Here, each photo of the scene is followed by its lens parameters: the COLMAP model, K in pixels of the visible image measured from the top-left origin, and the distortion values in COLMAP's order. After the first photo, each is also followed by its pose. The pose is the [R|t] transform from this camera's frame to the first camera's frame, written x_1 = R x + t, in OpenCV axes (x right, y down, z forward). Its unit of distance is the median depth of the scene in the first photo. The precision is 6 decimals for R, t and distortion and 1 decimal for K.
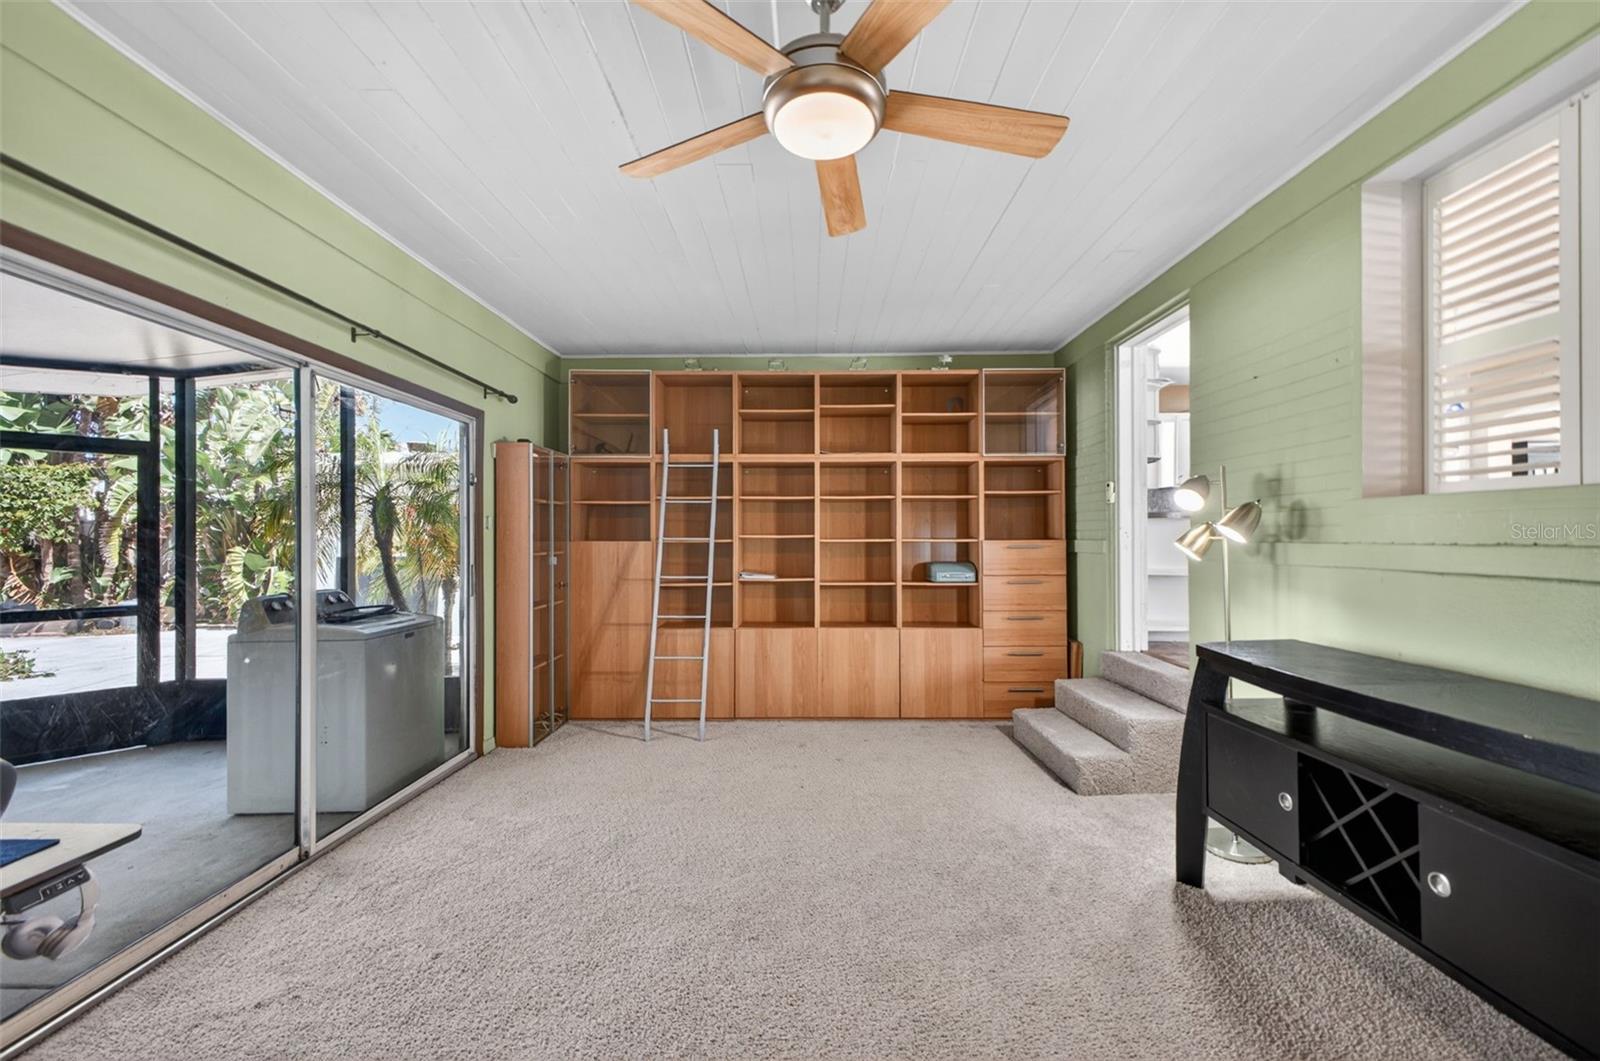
lens RADIAL K [[641.4, 0, 817.7], [0, 641.4, 534.7], [0, 0, 1]] dist [0.071116, -0.043591]
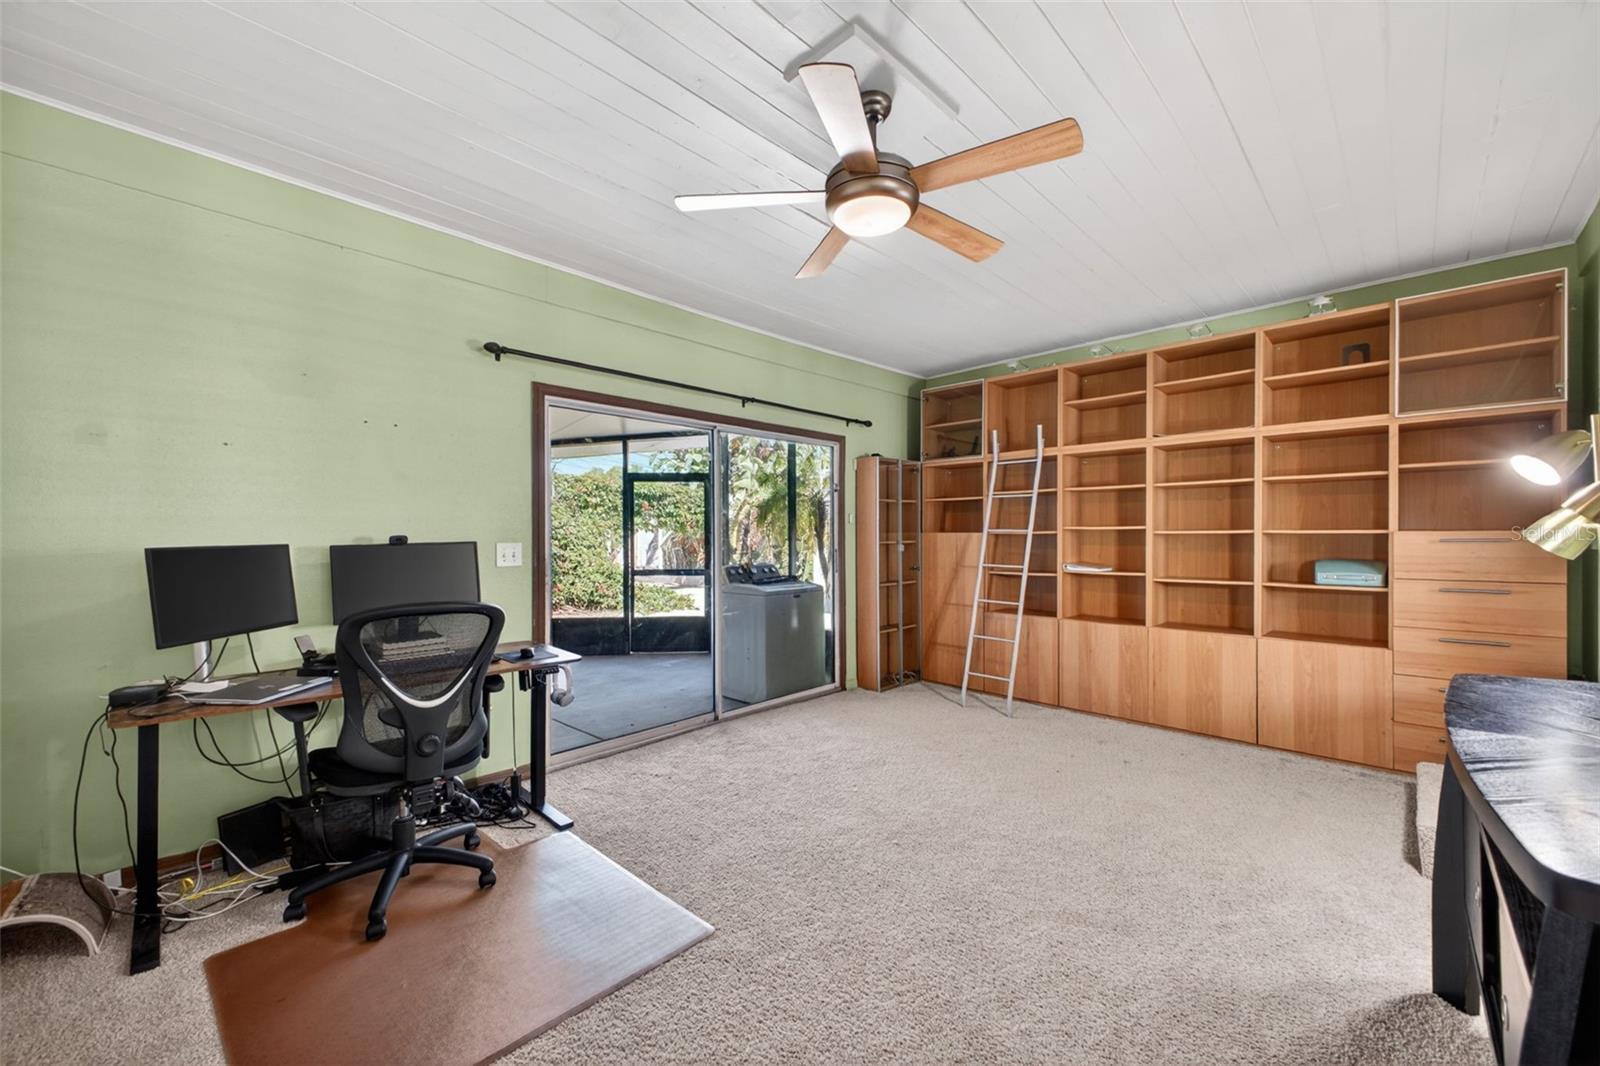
lens RADIAL K [[642.1, 0, 800.0], [0, 642.1, 533.0], [0, 0, 1]] dist [-0.000269, -0.000124]
pose [[0.706714, 0.000156, -0.707499, 0.299932], [0.006920, 0.999951, 0.007133, 0.000483], [0.707466, -0.009937, 0.706678, -0.004219]]
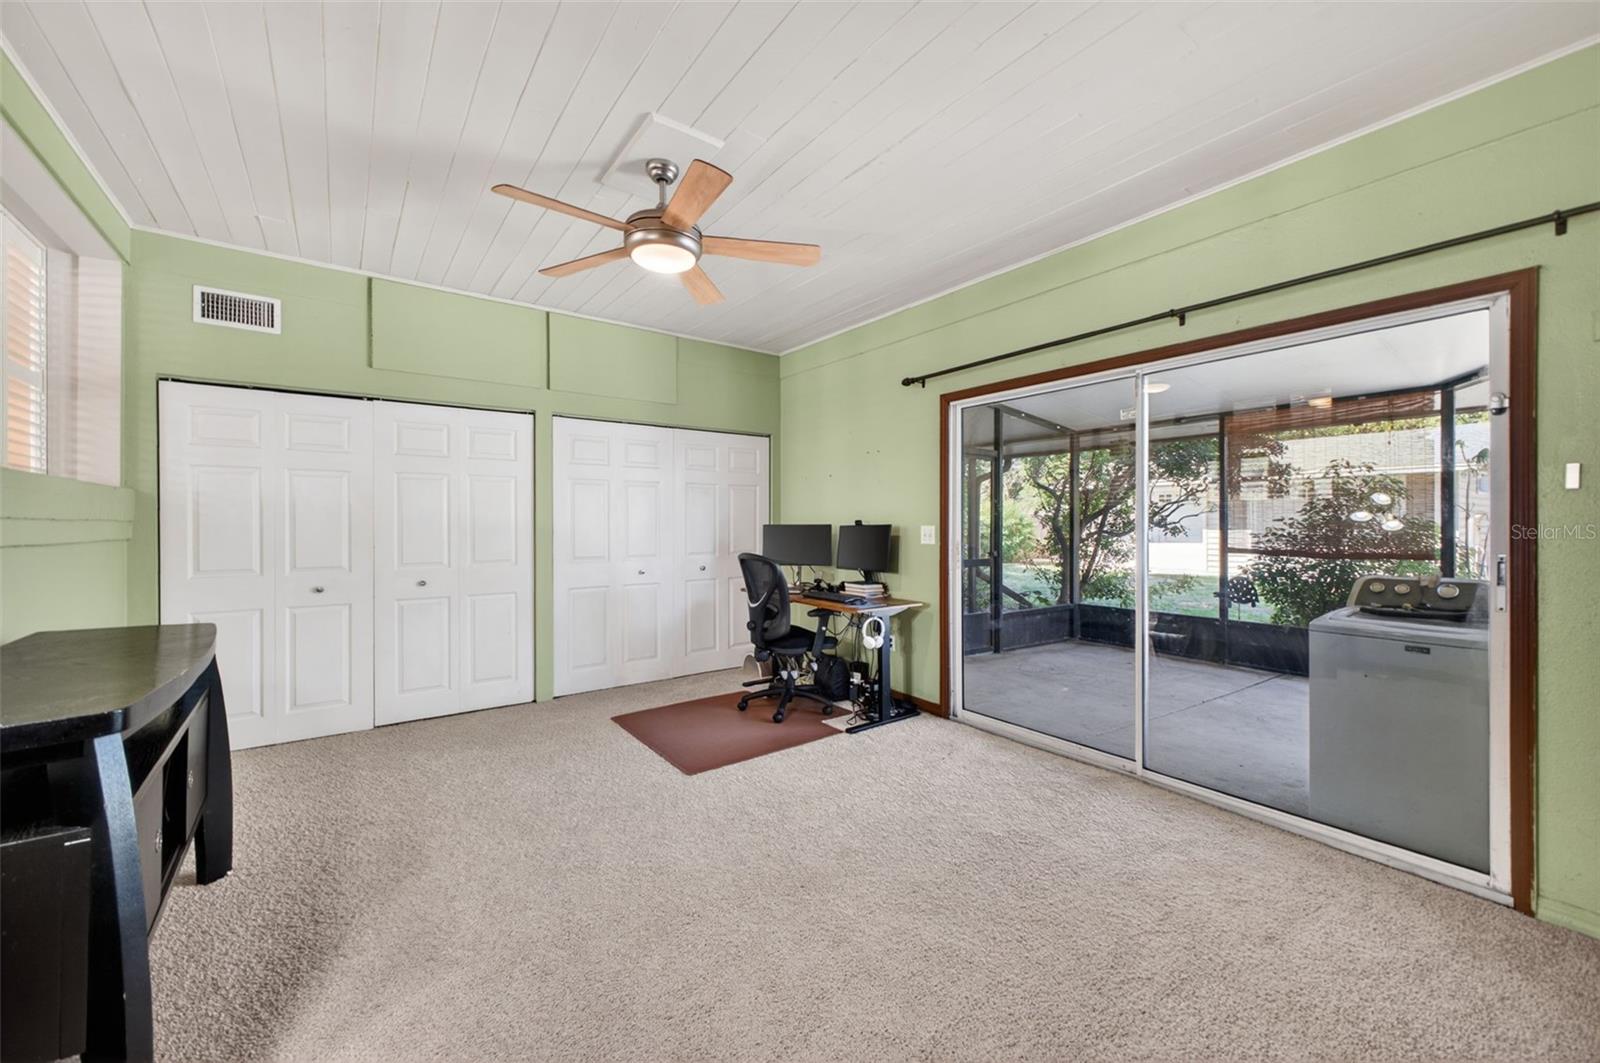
lens RADIAL K [[642.1, 0, 800.0], [0, 642.1, 531.5], [0, 0, 1]] dist [-0.000269, -0.000124]
pose [[-0.832047, 0.001147, -0.554705, 0.224728], [-0.000320, 0.999997, 0.002548, 0.019354], [0.554706, 0.002297, -0.832043, 0.914310]]
